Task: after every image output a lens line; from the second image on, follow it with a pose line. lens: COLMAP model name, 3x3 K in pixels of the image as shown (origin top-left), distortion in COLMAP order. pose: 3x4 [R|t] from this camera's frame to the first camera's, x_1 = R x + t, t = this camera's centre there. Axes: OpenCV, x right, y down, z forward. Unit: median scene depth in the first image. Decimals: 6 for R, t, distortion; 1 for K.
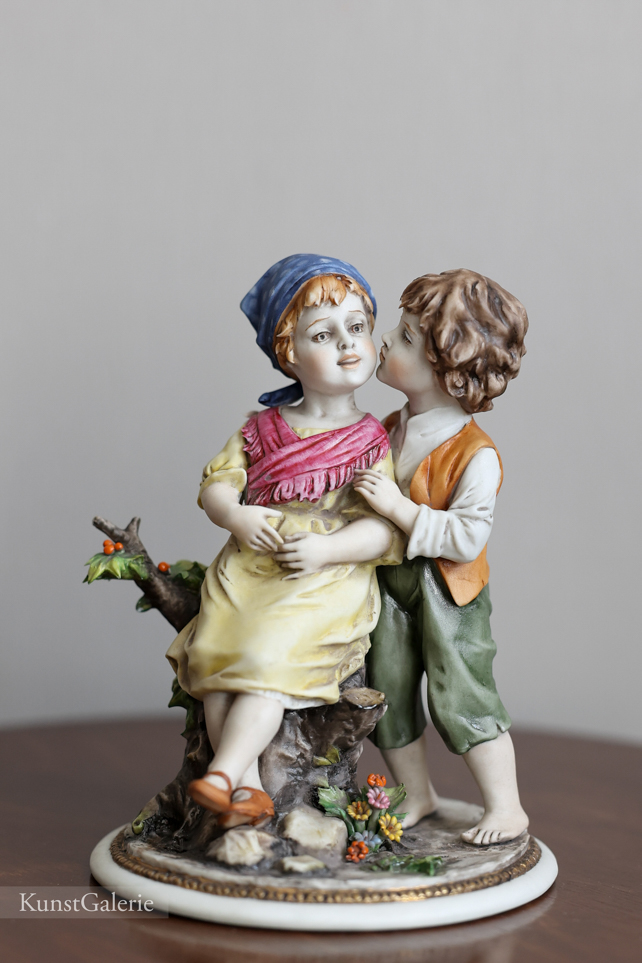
lens RADIAL K [[2314.9, 0, 321.0], [0, 2314.9, 481.5], [0, 0, 1]] dist [-0.061096, 0.116100]
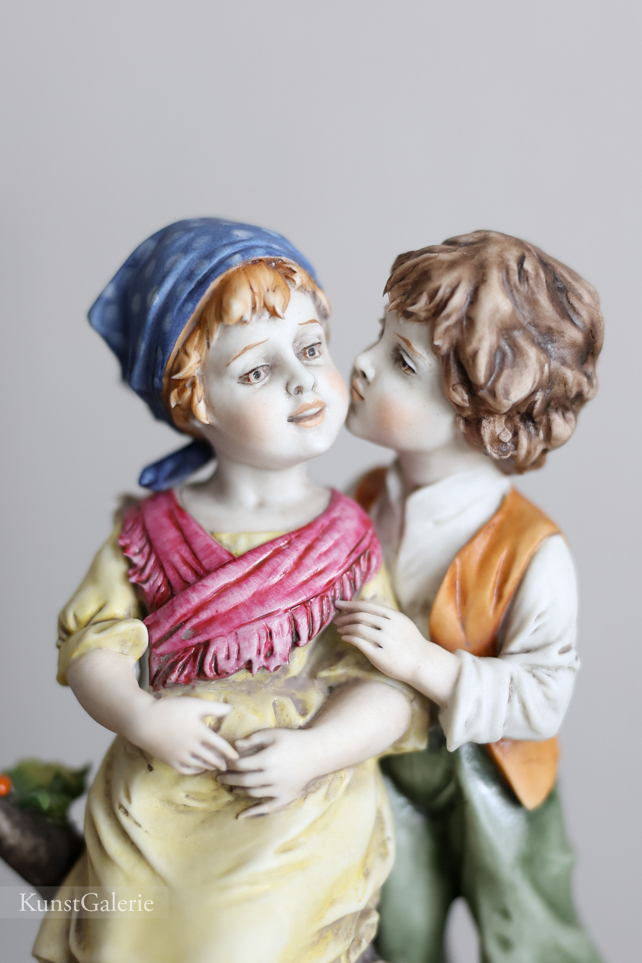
lens RADIAL K [[2314.9, 0, 321.0], [0, 2314.9, 481.5], [0, 0, 1]] dist [-0.061096, 0.116100]
pose [[0.978202, -0.105459, 0.178886, -0.087911], [0.085749, 0.989708, 0.114566, -0.100184], [-0.189127, -0.096730, 0.977177, 0.445963]]
